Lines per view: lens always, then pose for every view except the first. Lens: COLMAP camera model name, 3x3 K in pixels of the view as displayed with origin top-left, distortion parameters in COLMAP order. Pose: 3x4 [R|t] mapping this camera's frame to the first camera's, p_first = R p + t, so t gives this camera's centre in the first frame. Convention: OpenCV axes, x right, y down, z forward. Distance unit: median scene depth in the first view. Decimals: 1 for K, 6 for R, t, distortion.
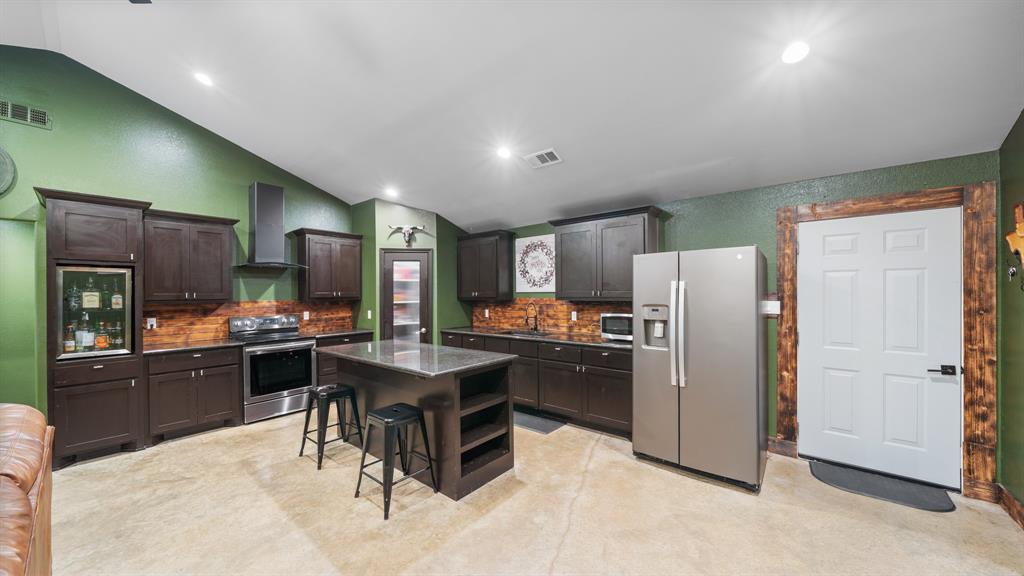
lens RADIAL K [[351.5, 0, 511.0], [0, 351.5, 291.8], [0, 0, 1]] dist [-0.002852, -0.000023]
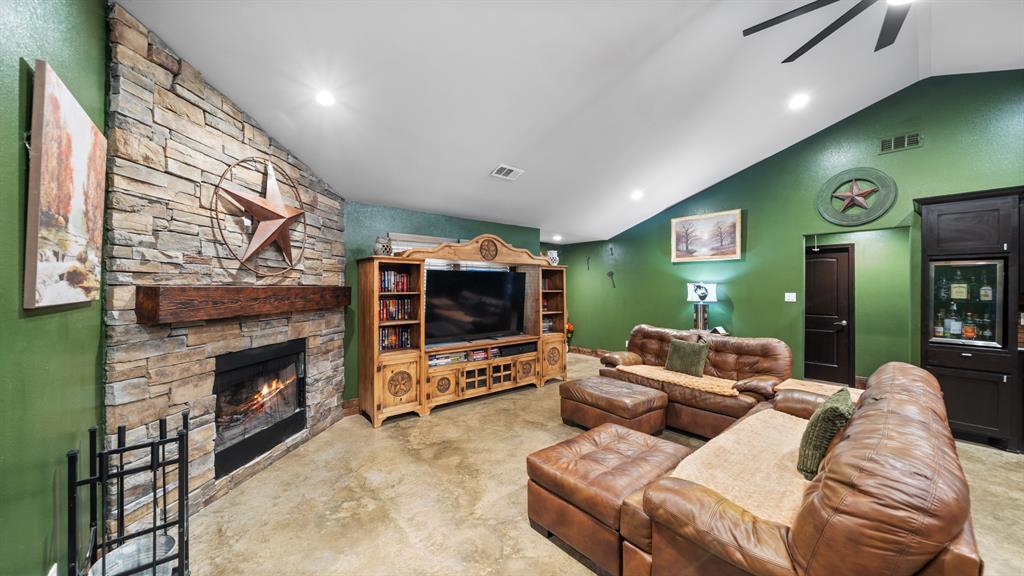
lens RADIAL K [[351.5, 0, 512.5], [0, 351.5, 287.2], [0, 0, 1]] dist [-0.002852, -0.000023]
pose [[-0.175705, 0.007581, -0.984414, 0.076569], [-0.001451, 0.999967, 0.007959, 0.003393], [0.984442, 0.002827, -0.175688, -0.127305]]
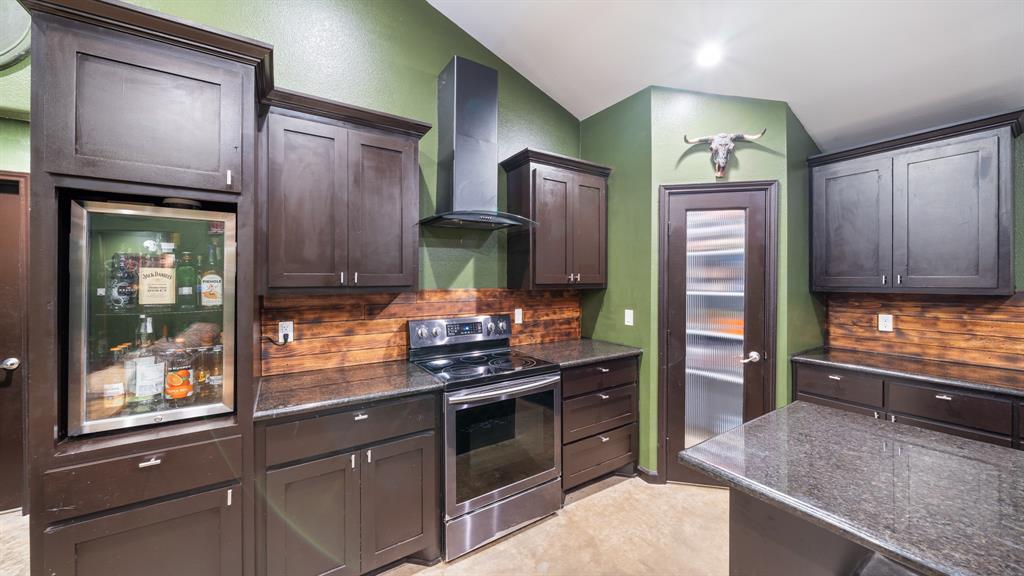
lens RADIAL K [[351.5, 0, 510.3], [0, 351.5, 279.0], [0, 0, 1]] dist [-0.002852, -0.000023]
pose [[0.953602, 0.006817, -0.300994, -0.533234], [-0.006009, 0.999975, 0.003609, 0.008694], [0.301011, -0.001633, 0.953619, 0.580991]]
